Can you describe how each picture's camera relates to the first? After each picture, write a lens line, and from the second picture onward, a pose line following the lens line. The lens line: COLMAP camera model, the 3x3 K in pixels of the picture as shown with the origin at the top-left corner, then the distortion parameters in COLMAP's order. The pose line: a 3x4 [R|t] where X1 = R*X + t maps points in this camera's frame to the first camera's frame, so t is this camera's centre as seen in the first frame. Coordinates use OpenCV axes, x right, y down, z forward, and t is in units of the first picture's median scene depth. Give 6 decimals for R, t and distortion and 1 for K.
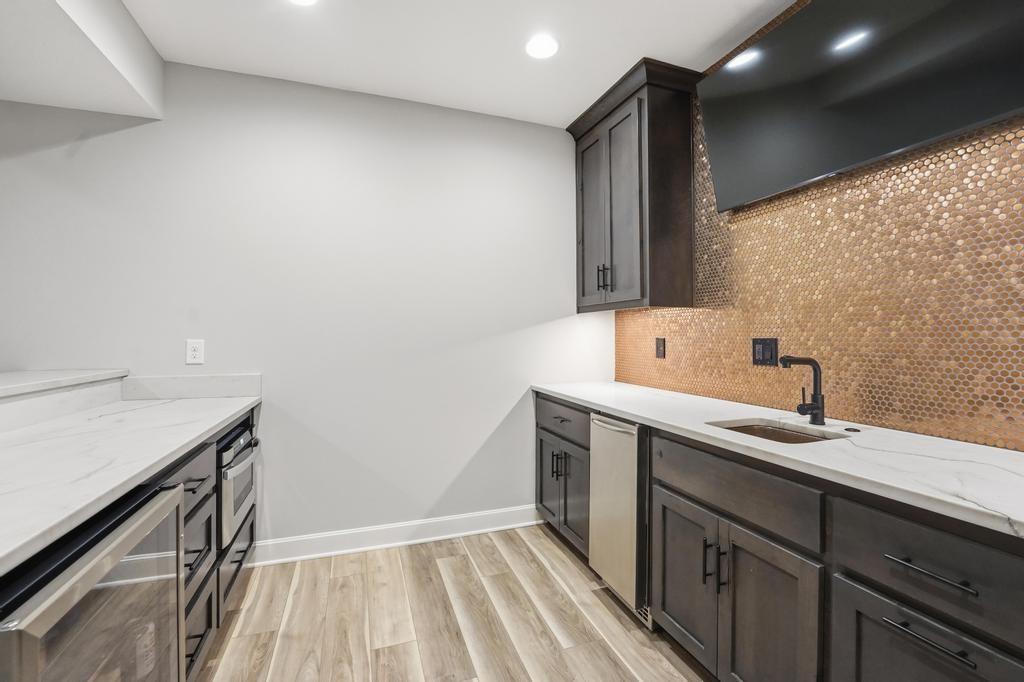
lens RADIAL K [[424.9, 0, 511.9], [0, 424.9, 348.1], [0, 0, 1]] dist [-0.037170, 0.007526]
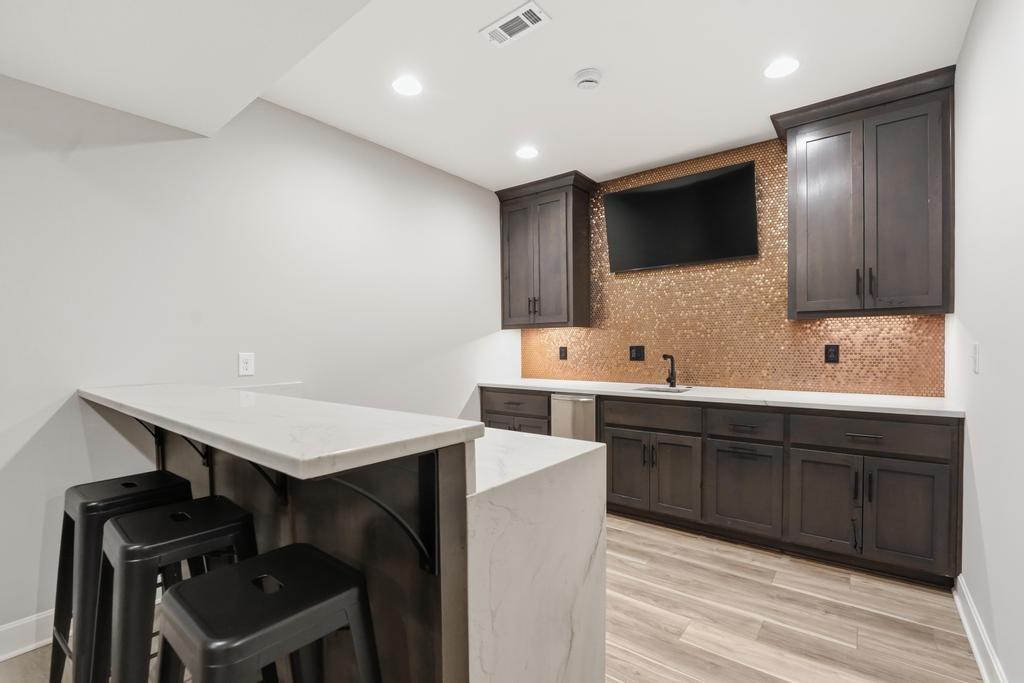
lens RADIAL K [[442.4, 0, 508.5], [0, 442.4, 371.1], [0, 0, 1]] dist [0.000158, 0.000038]
pose [[0.854000, -0.039822, 0.518747, -0.730234], [0.025831, 0.999082, 0.034170, 0.005149], [-0.519632, -0.015781, 0.854245, -0.296724]]
